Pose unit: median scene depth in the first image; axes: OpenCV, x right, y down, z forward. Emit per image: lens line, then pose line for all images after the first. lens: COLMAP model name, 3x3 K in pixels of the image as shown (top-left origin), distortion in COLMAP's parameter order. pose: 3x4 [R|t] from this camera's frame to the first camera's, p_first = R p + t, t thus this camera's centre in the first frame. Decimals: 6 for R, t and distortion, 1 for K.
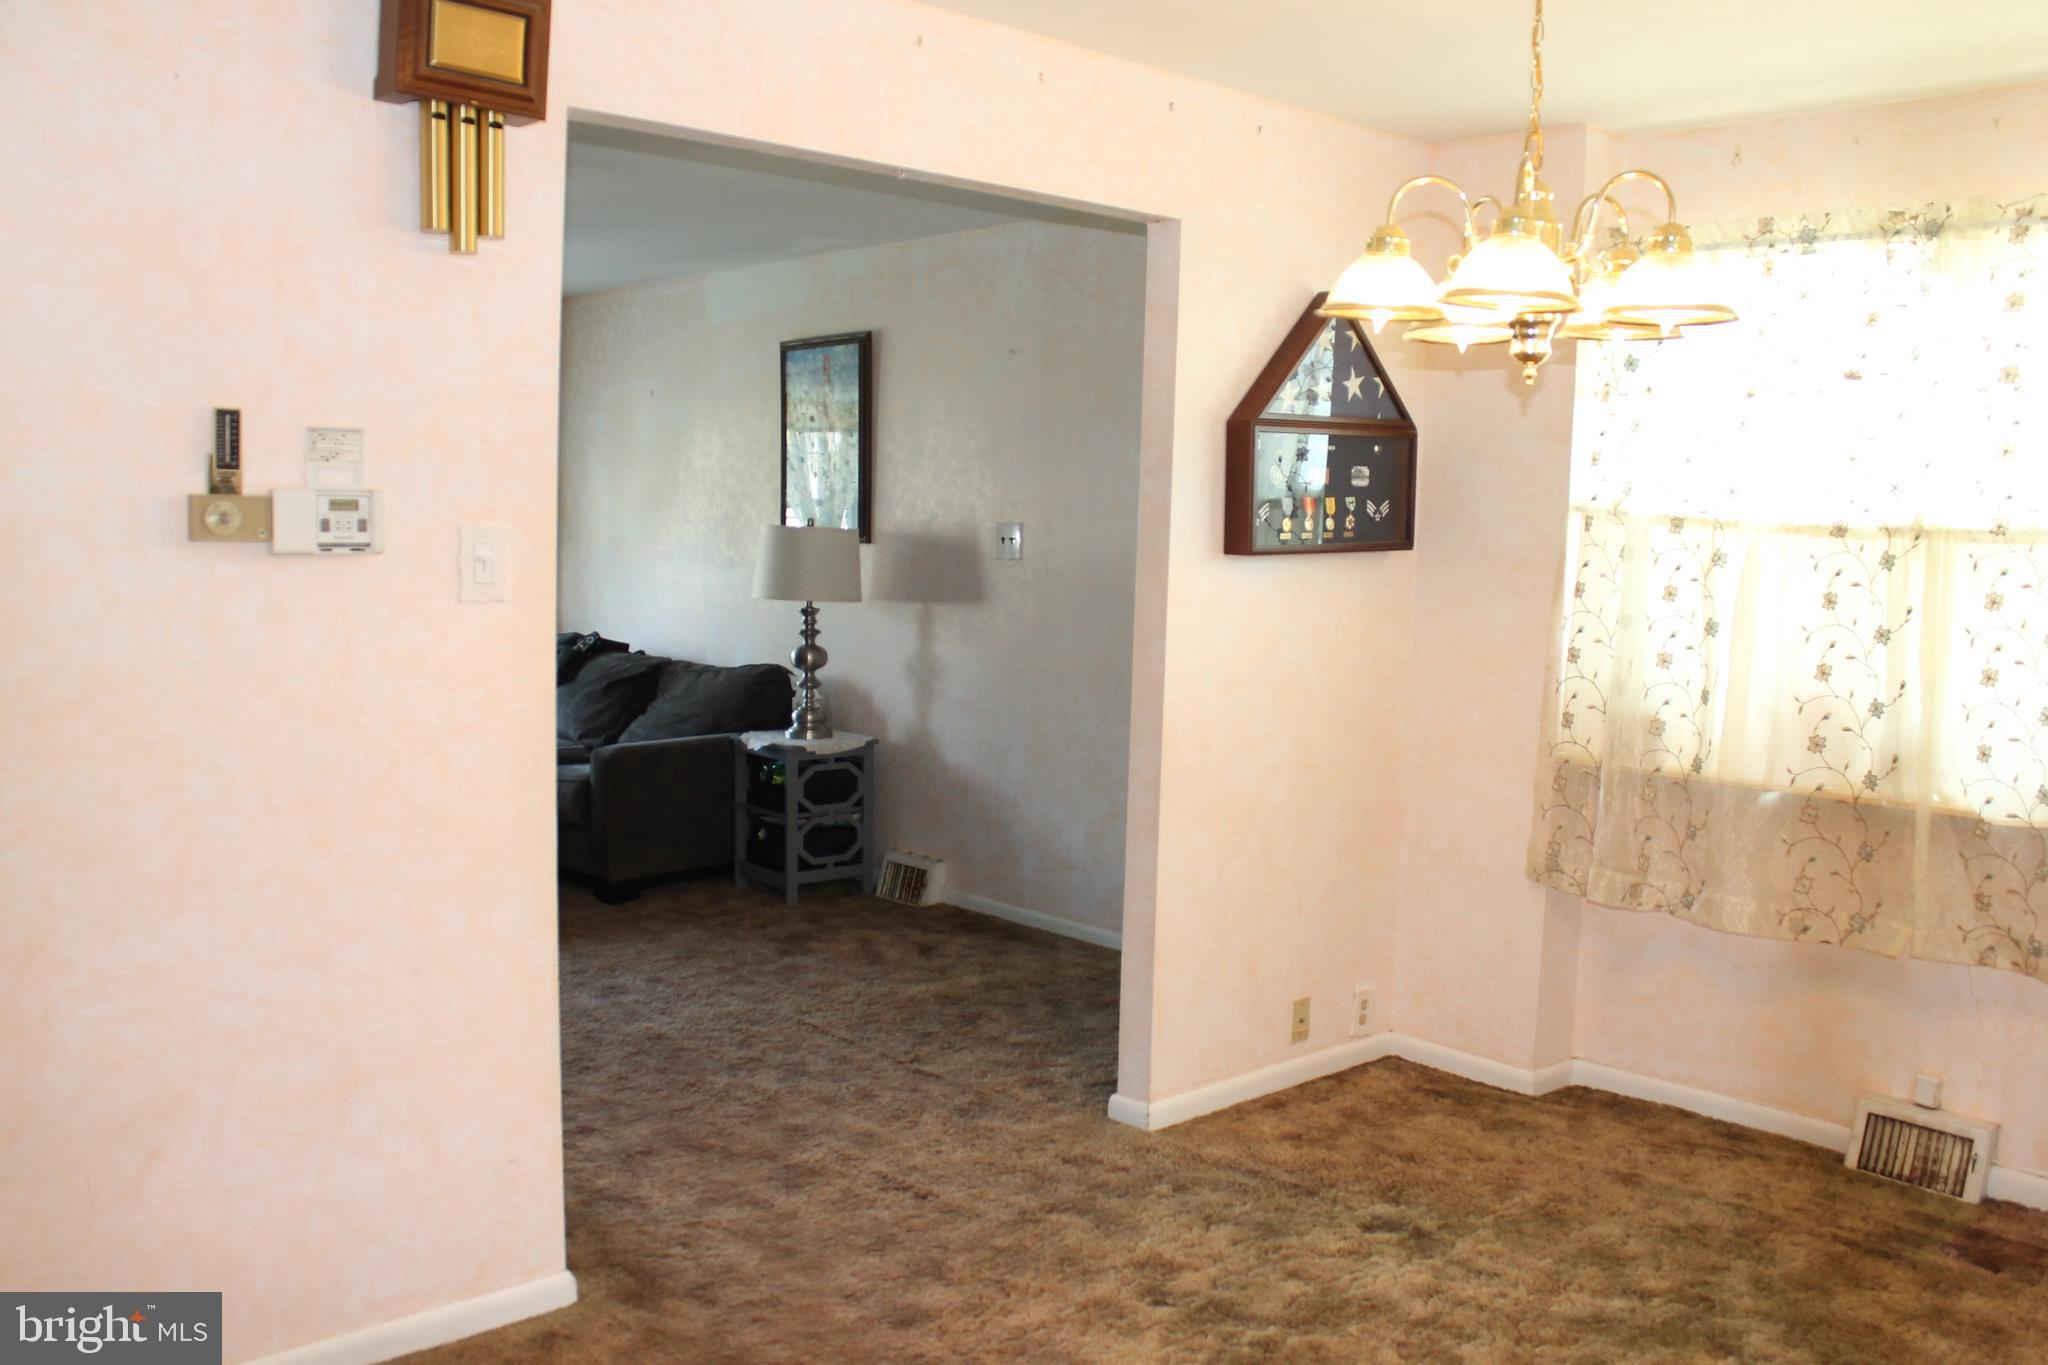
lens RADIAL K [[1741.2, 0, 1023.0], [0, 1741.2, 649.9], [0, 0, 1]] dist [-0.117360, 0.079753]
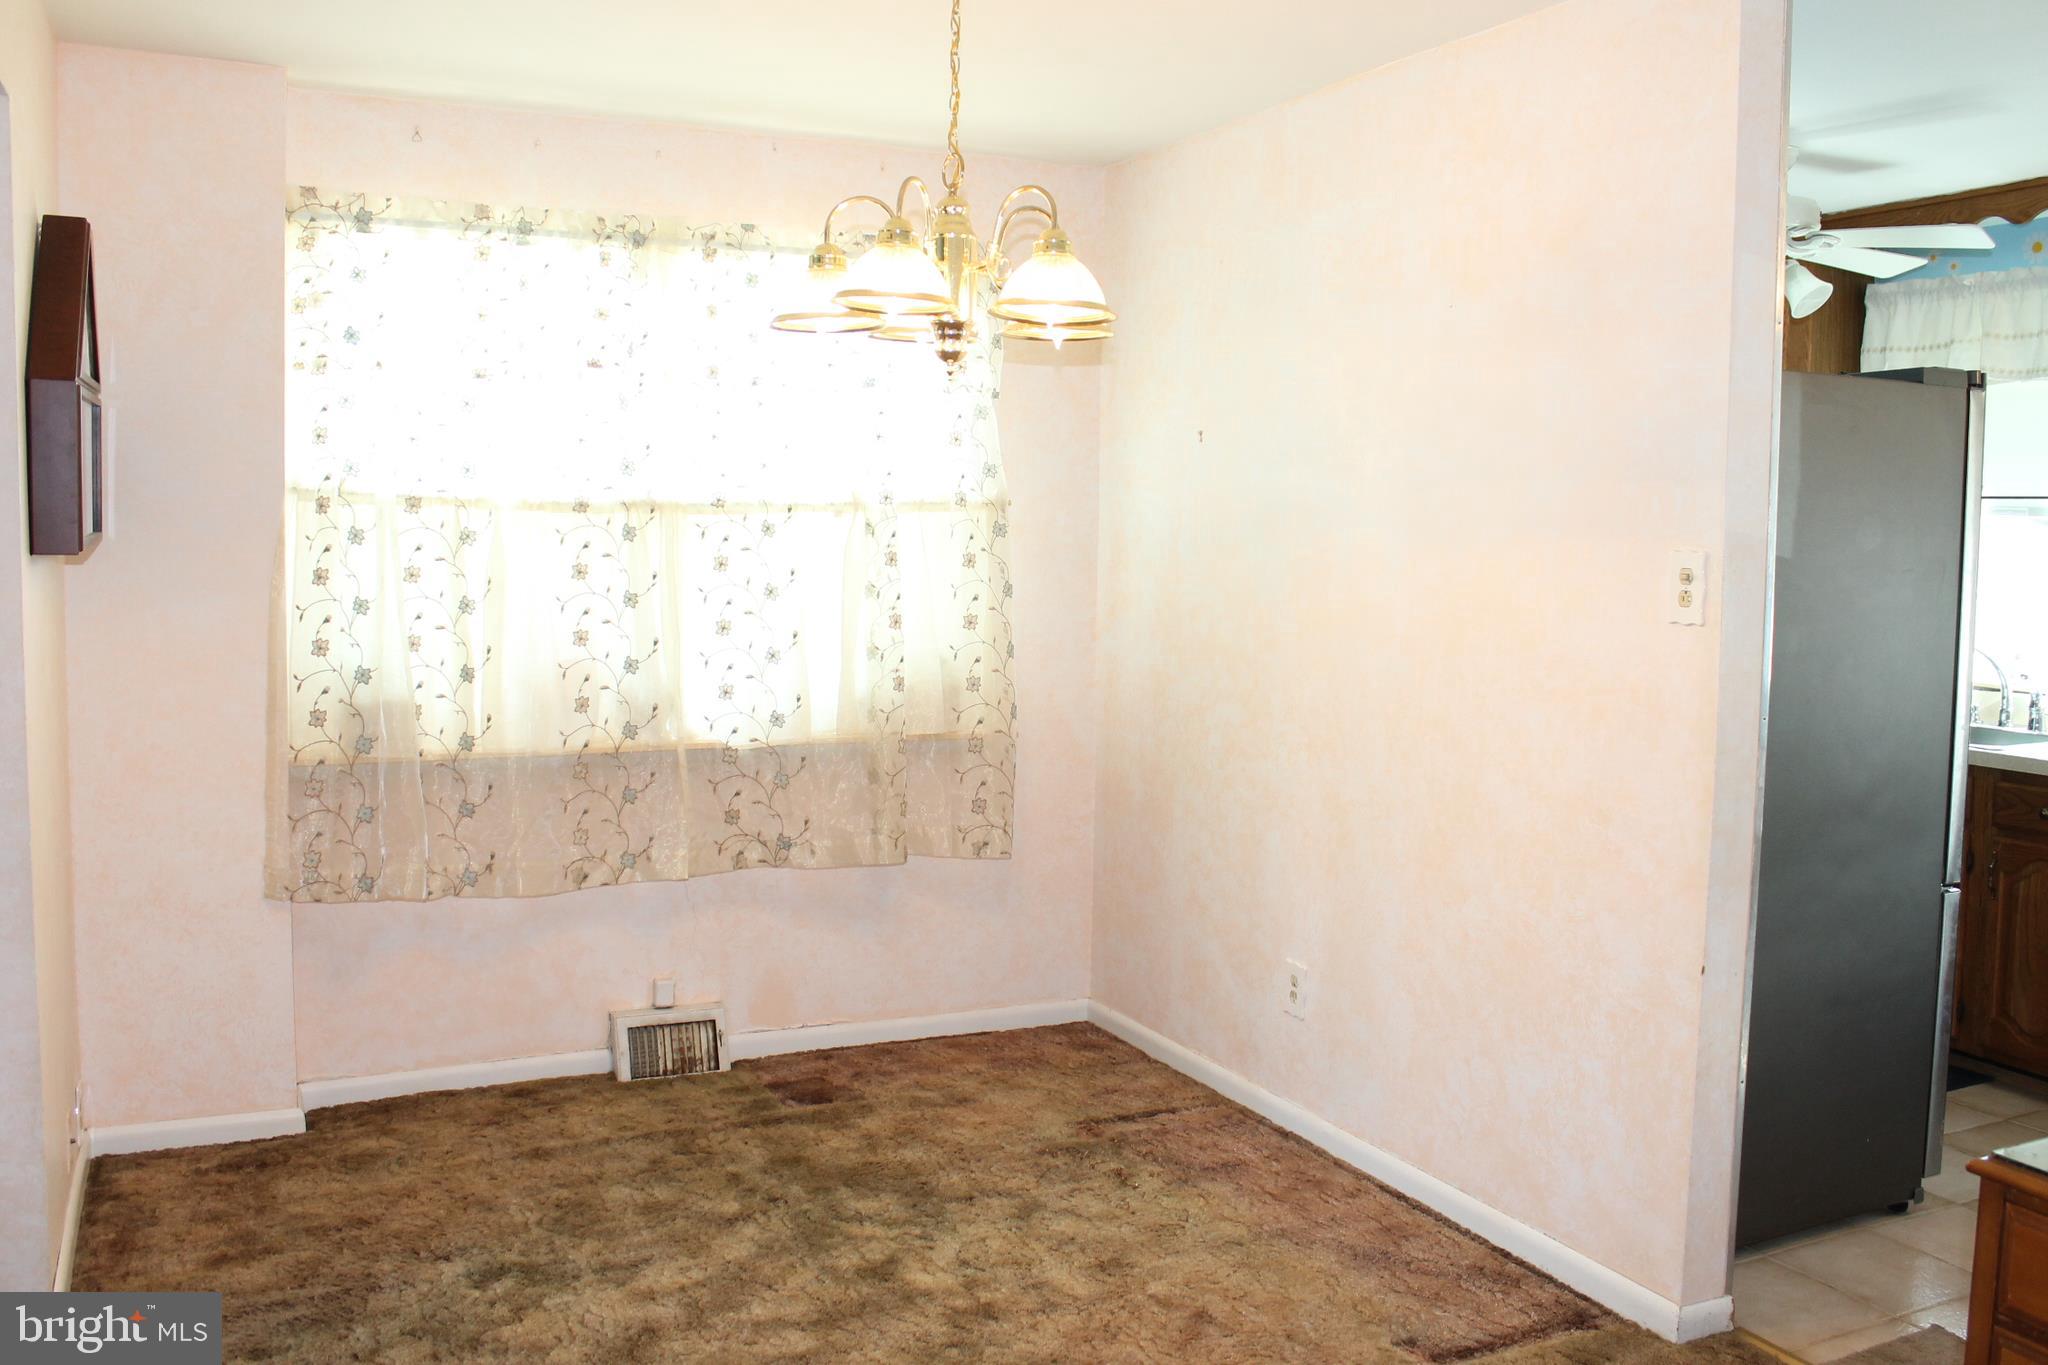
lens RADIAL K [[1741.2, 0, 1023.0], [0, 1741.2, 649.9], [0, 0, 1]] dist [-0.117360, 0.079753]
pose [[0.308786, -0.089517, 0.946910, -0.481964], [0.076094, 0.994695, 0.069221, -0.033798], [-0.948083, 0.050680, 0.313959, 0.390995]]
